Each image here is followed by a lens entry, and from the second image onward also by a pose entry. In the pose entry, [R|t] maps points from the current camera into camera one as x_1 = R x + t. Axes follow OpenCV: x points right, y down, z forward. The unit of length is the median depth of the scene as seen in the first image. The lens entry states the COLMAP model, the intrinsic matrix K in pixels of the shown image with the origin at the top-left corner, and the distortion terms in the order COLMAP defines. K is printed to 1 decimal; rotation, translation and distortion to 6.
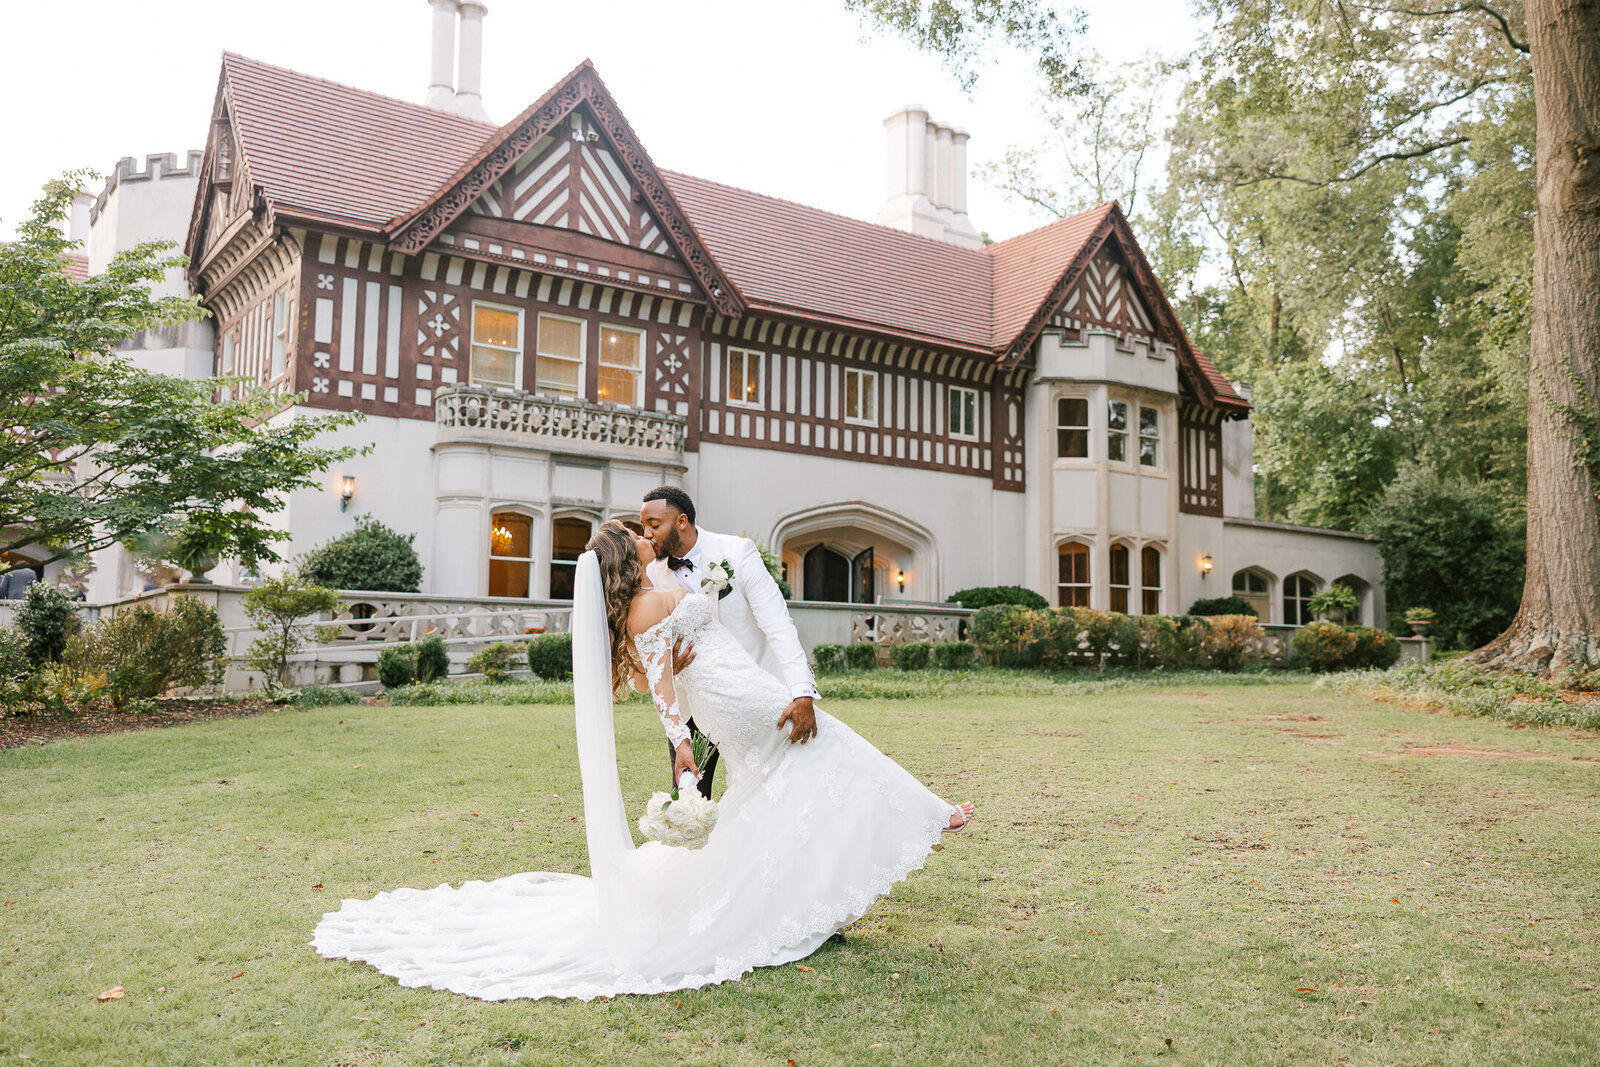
lens RADIAL K [[1327.7, 0, 796.9], [0, 1327.7, 528.2], [0, 0, 1]] dist [-0.037922, -0.015708]
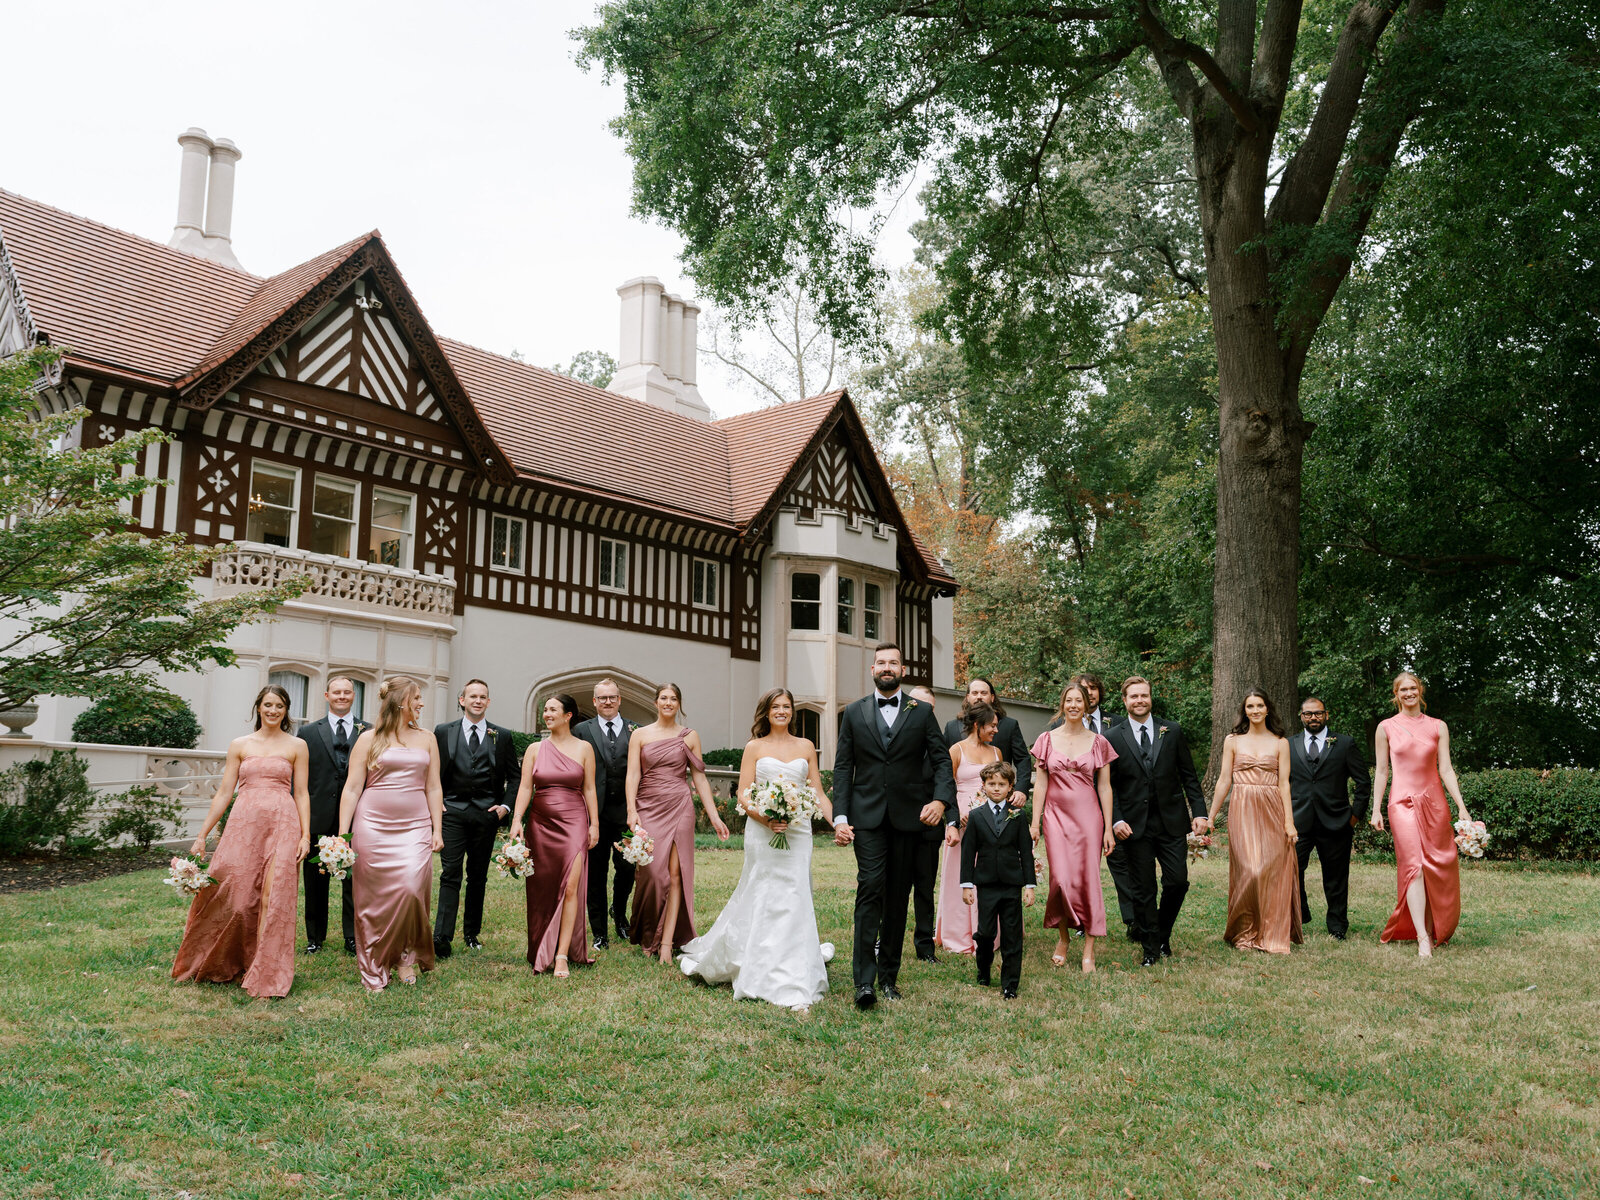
lens RADIAL K [[1412.1, 0, 803.6], [0, 1412.1, 602.5], [0, 0, 1]] dist [-0.059430, -0.002966]
pose [[0.968107, 0.035874, 0.247957, -0.085015], [-0.020923, 0.997815, -0.062673, -0.004673], [-0.249664, 0.055486, 0.966742, -0.104399]]
